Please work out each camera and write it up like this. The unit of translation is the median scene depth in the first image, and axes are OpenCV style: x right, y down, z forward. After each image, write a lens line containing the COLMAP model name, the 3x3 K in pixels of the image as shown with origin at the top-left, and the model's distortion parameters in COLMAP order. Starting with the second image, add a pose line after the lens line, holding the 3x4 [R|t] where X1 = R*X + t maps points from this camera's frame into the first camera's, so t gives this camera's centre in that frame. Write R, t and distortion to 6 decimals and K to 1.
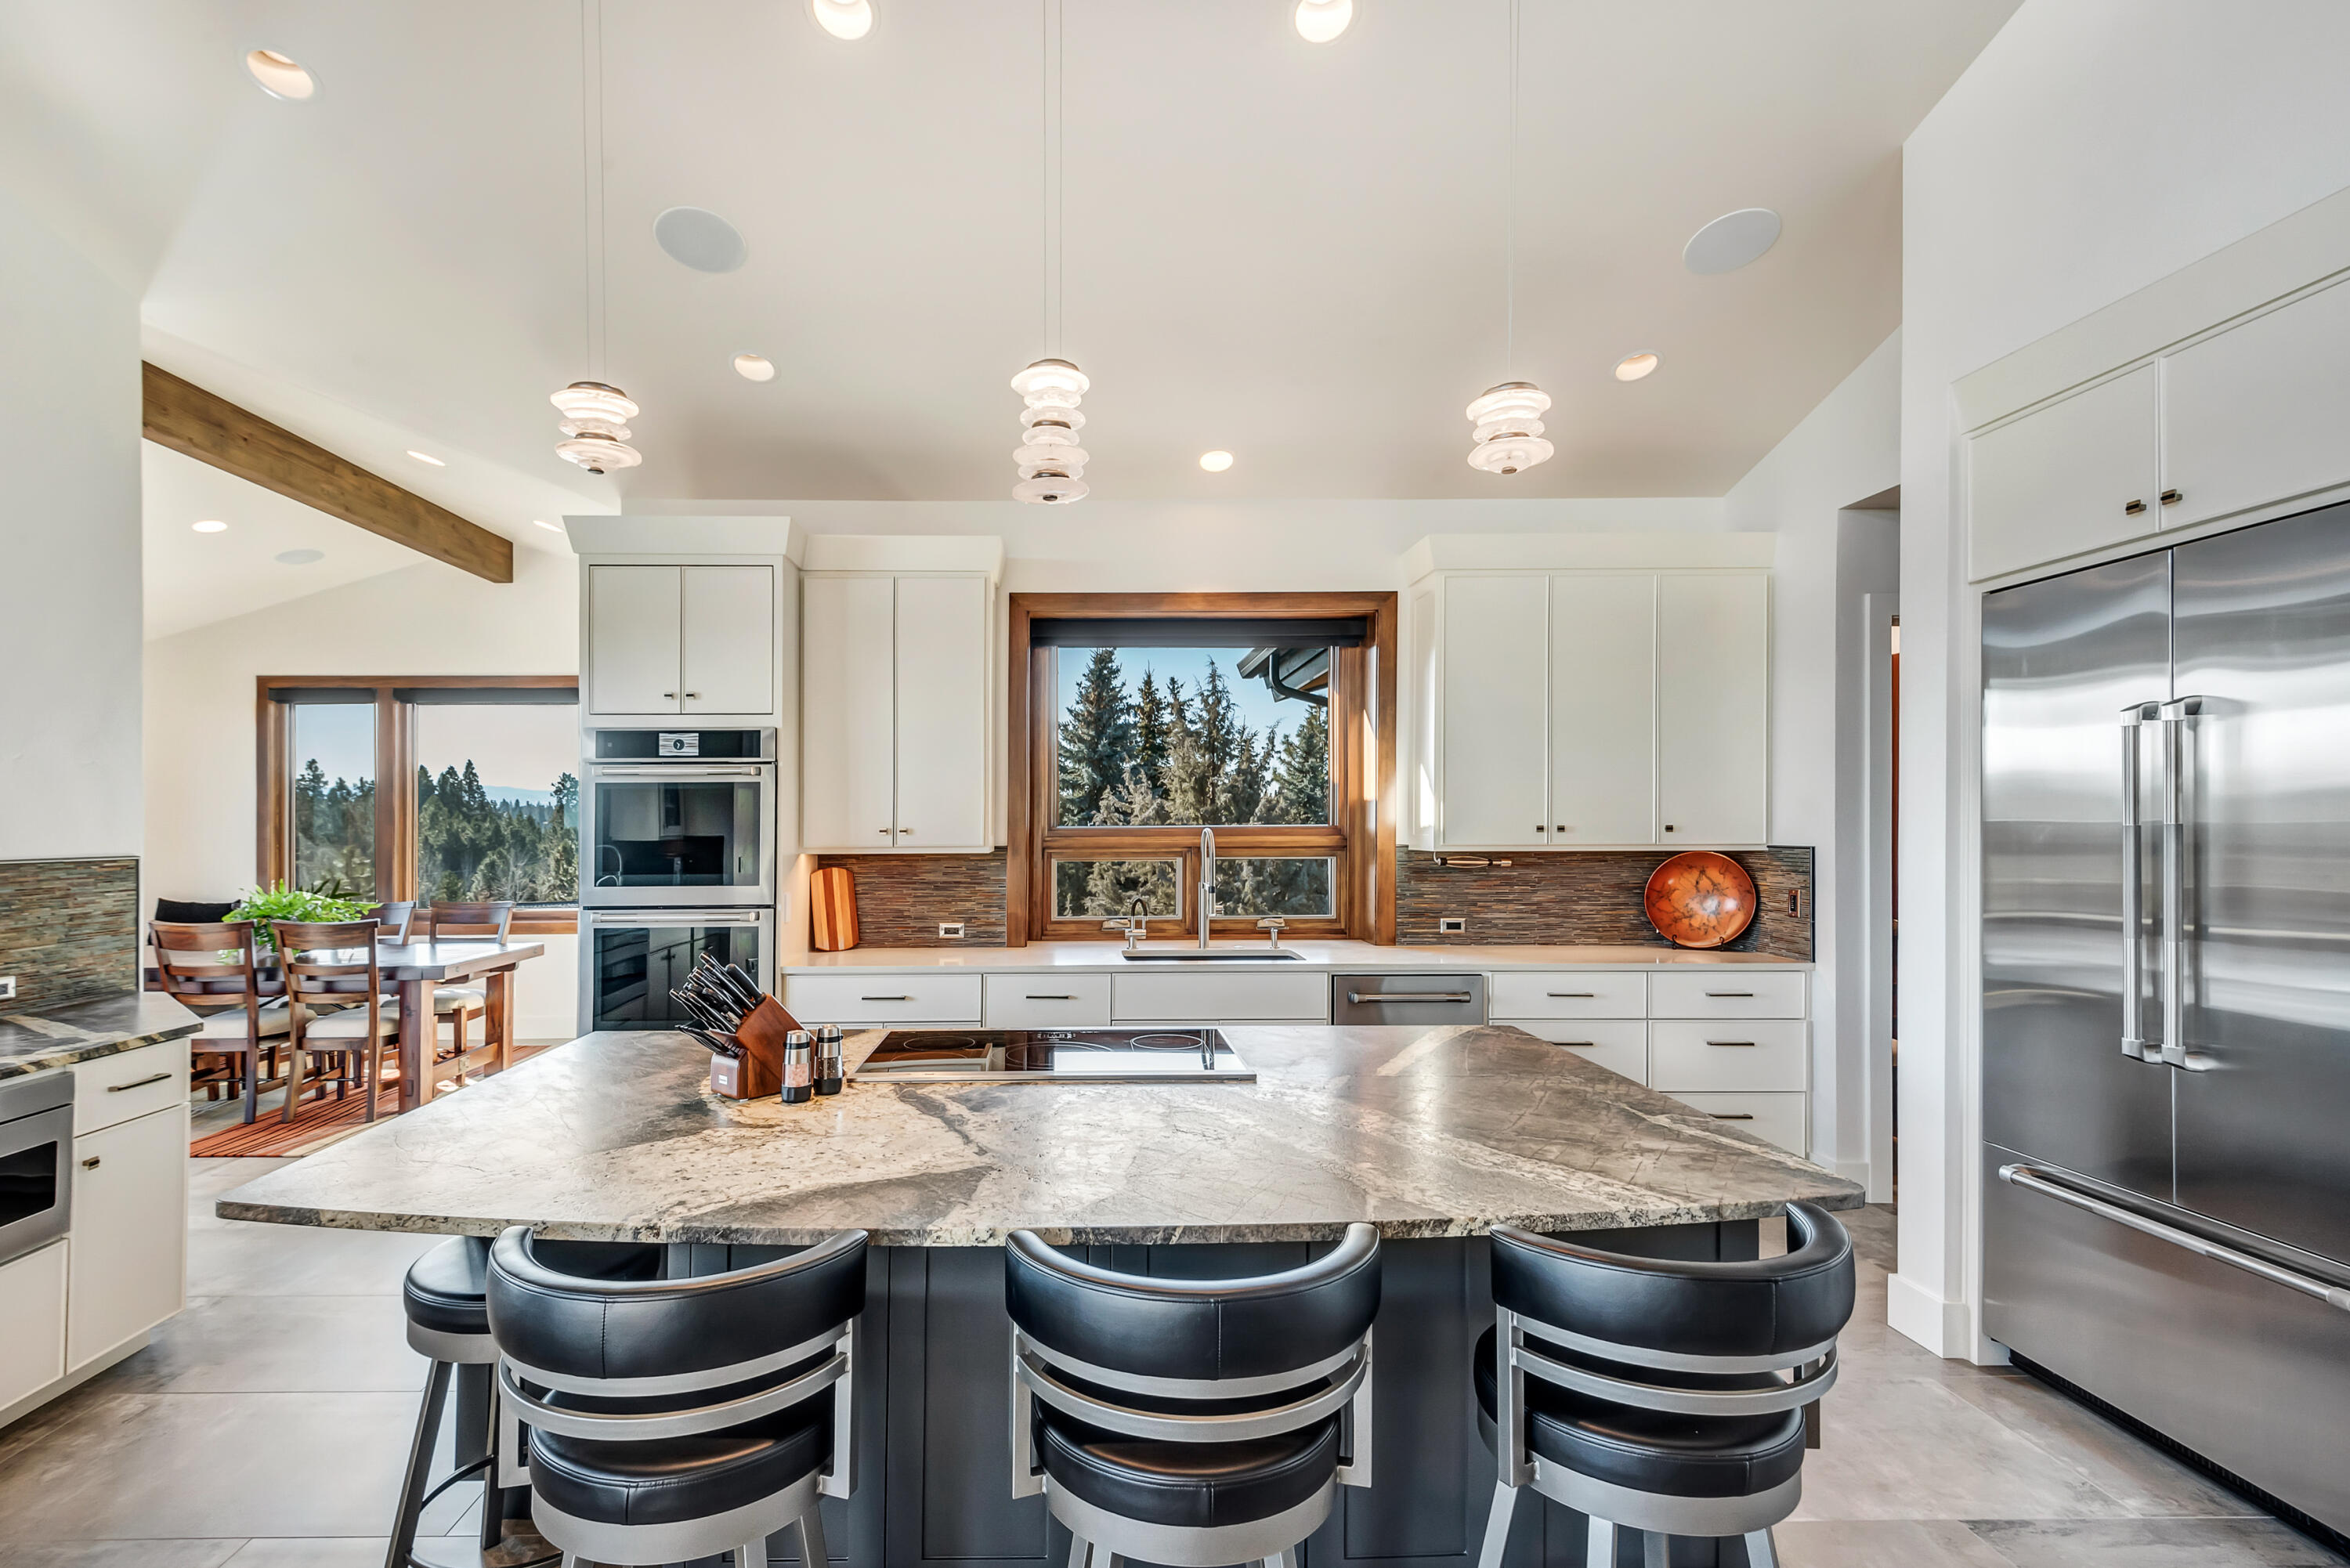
lens RADIAL K [[1089.9, 0, 1062.2], [0, 1089.9, 807.6], [0, 0, 1]] dist [0.024225, -0.015028]
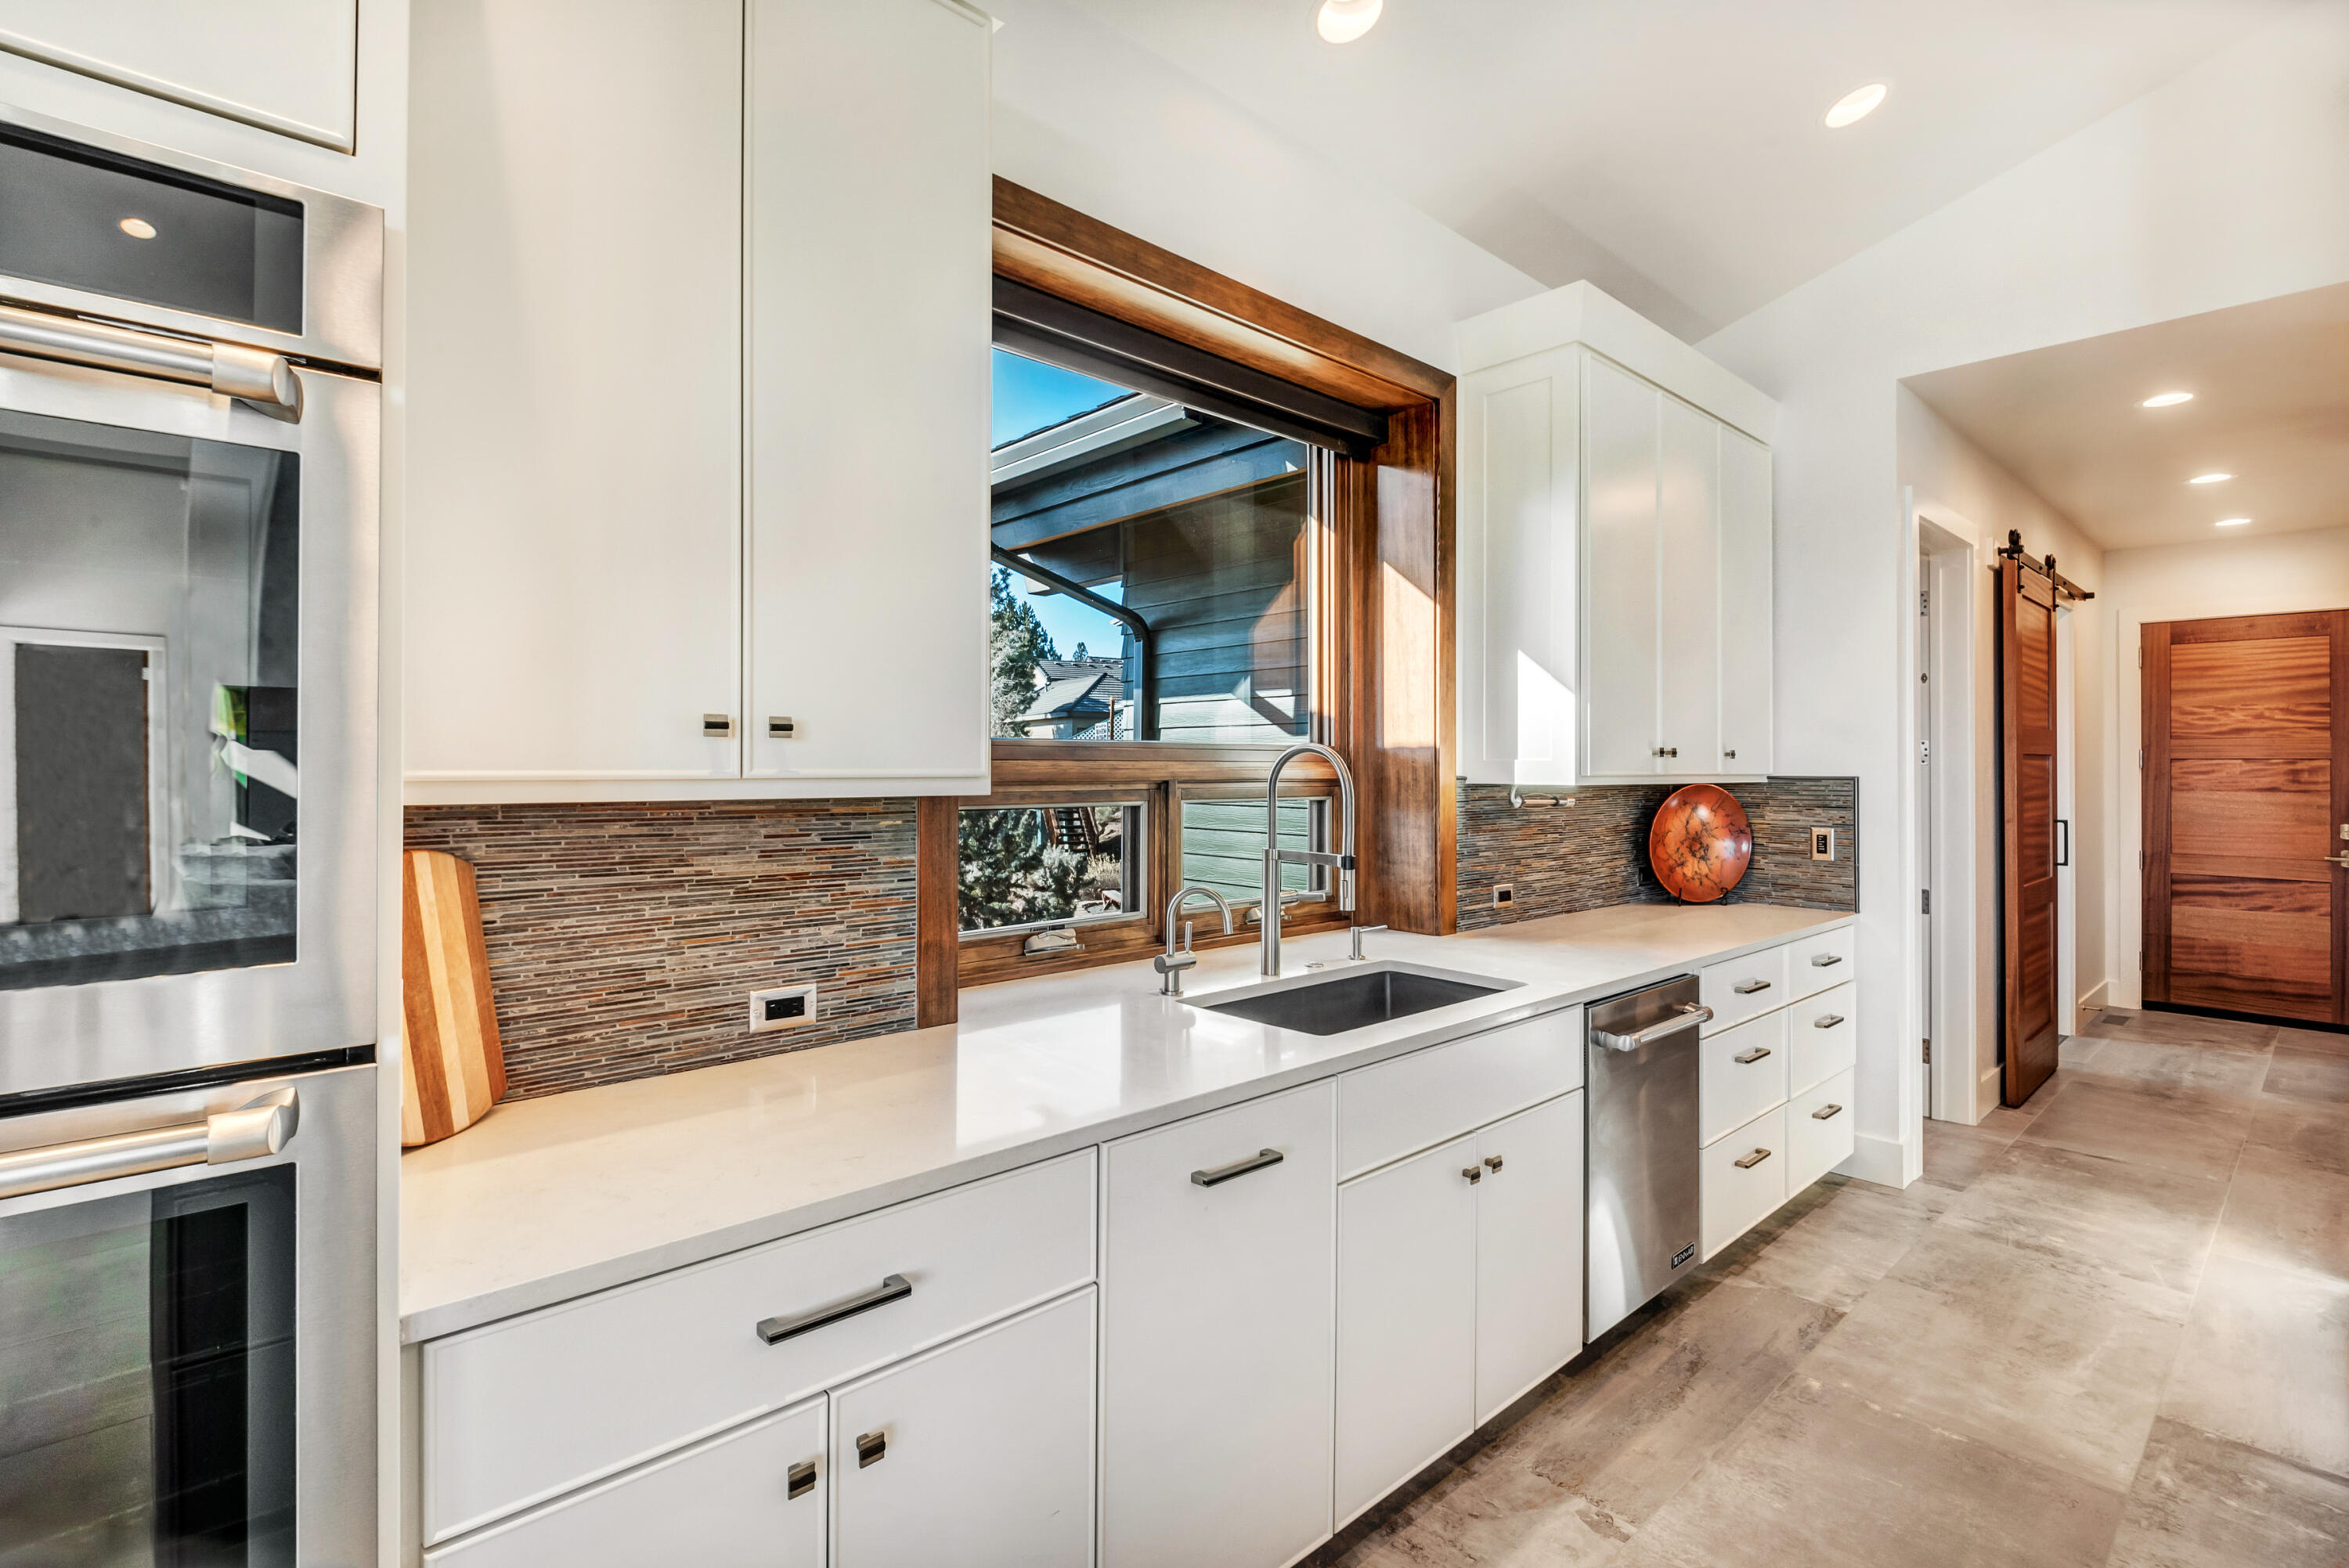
lens RADIAL K [[1089.4, 0, 1159.4], [0, 1089.4, 764.8], [0, 0, 1]] dist [0.024225, -0.015028]
pose [[0.740094, 0.008944, 0.672444, -0.256851], [-0.018840, 0.999795, 0.007439, 0.025834], [-0.672239, -0.018174, 0.740111, 0.643332]]
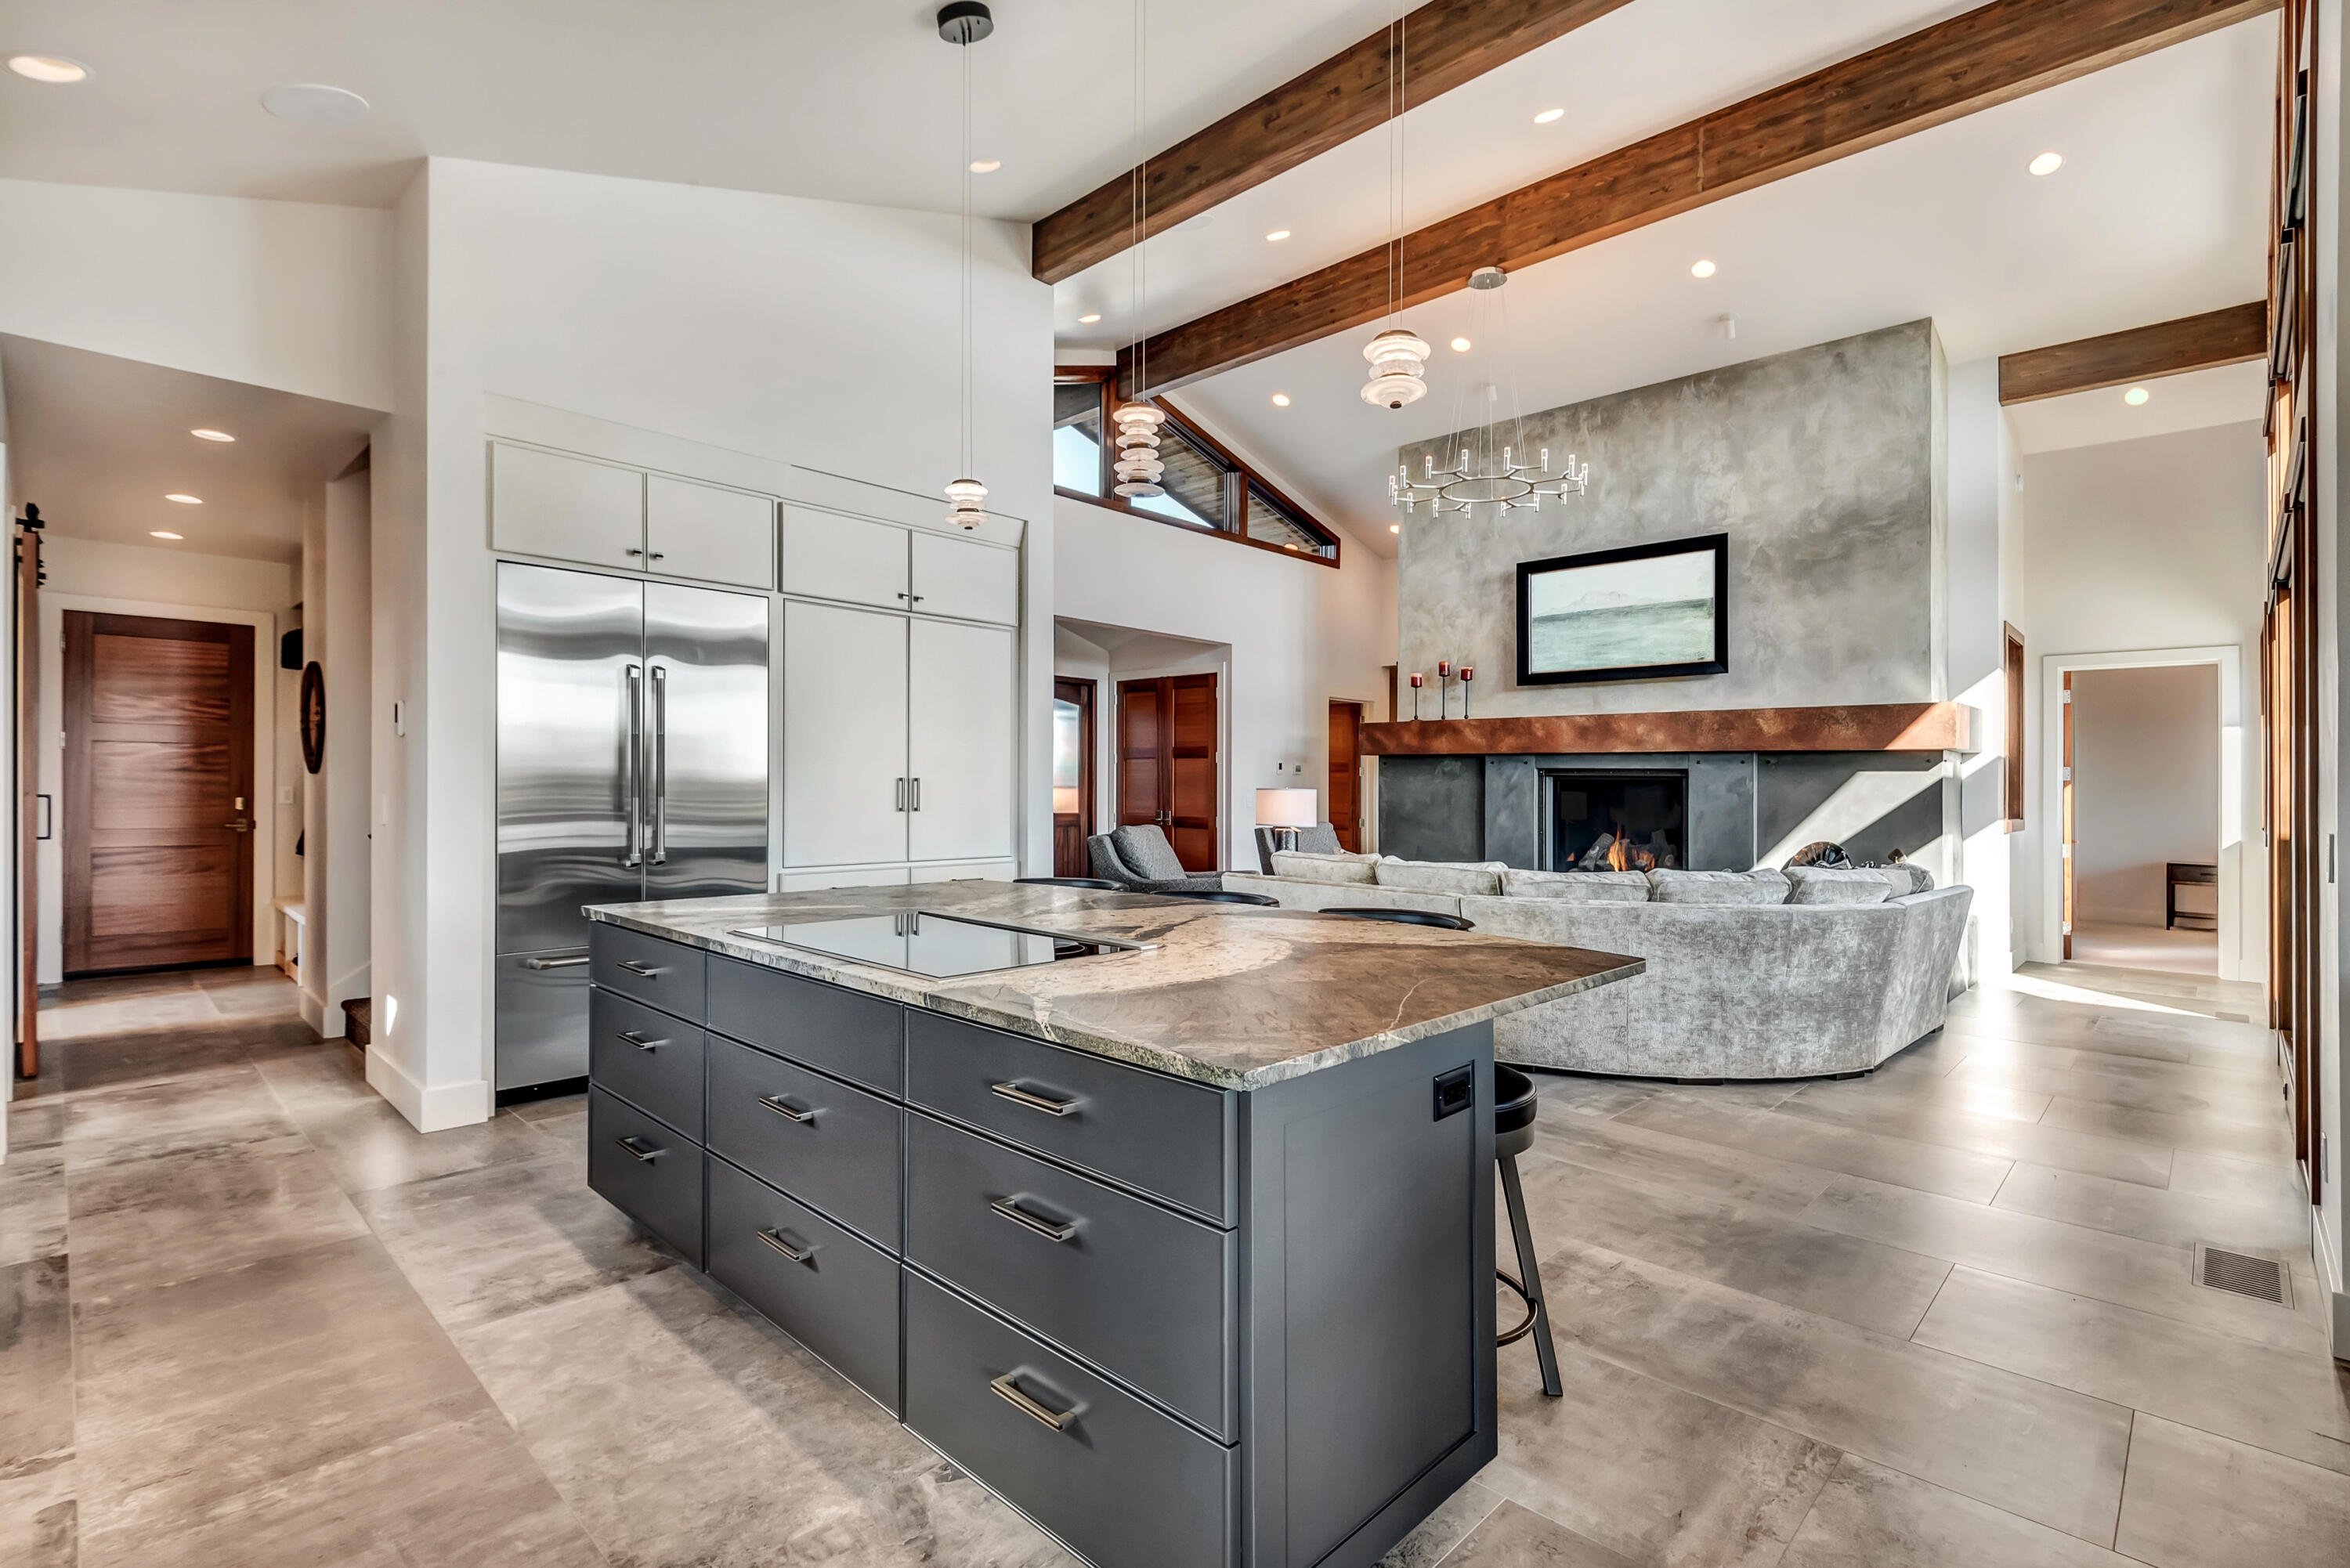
lens RADIAL K [[1089.9, 0, 1182.6], [0, 1089.9, 791.7], [0, 0, 1]] dist [0.024225, -0.015028]
pose [[-0.724143, -0.006745, 0.689617, -0.444247], [-0.018003, 0.999796, -0.009125, 0.054647], [-0.689415, -0.019023, -0.724117, 0.839429]]
